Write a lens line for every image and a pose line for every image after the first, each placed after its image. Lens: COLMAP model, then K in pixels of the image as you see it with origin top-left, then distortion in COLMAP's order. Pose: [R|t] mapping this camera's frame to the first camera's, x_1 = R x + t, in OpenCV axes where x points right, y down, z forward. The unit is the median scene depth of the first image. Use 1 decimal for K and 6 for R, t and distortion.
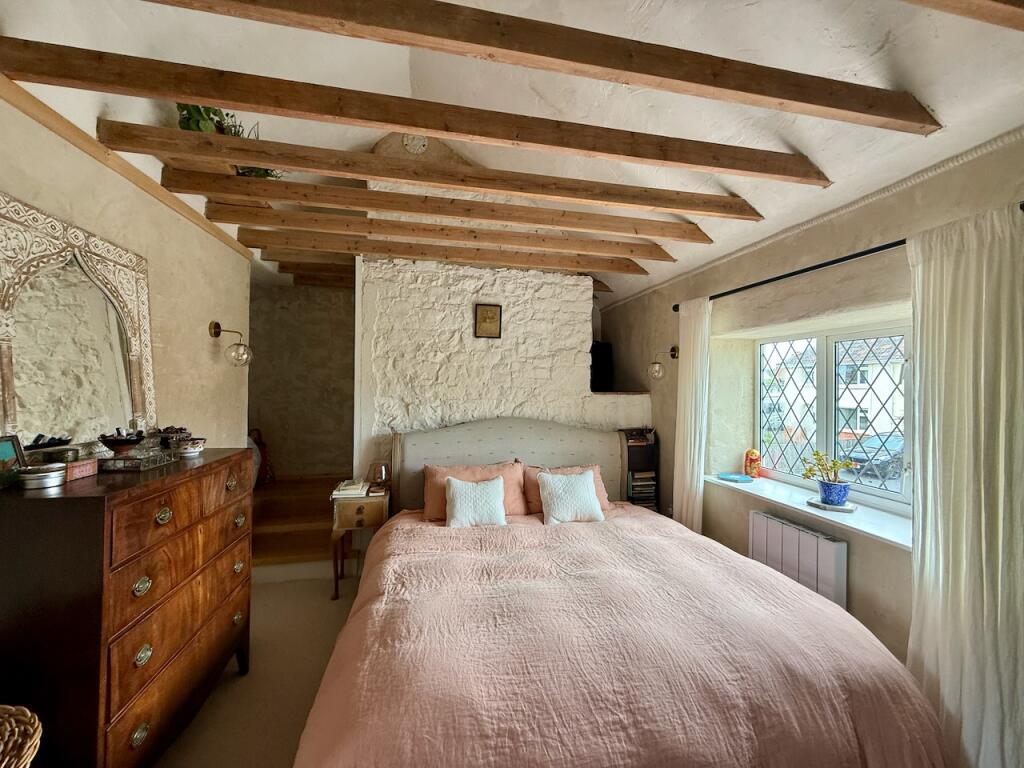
lens RADIAL K [[408.2, 0, 510.9], [0, 408.2, 382.5], [0, 0, 1]] dist [0.000668, -0.000546]
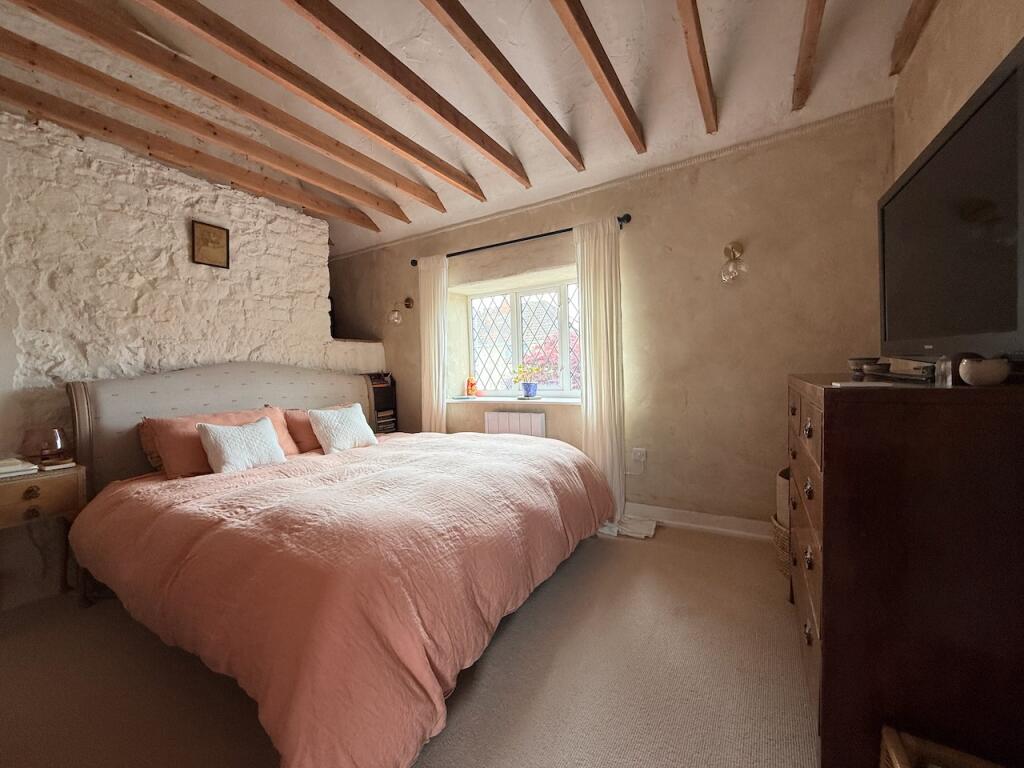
lens RADIAL K [[408.2, 0, 510.4], [0, 408.2, 383.6], [0, 0, 1]] dist [0.000668, -0.000546]
pose [[0.674776, -0.055802, 0.735910, -0.281879], [0.036945, 0.998441, 0.041834, 0.121548], [-0.737097, -0.001040, 0.675786, -0.003616]]
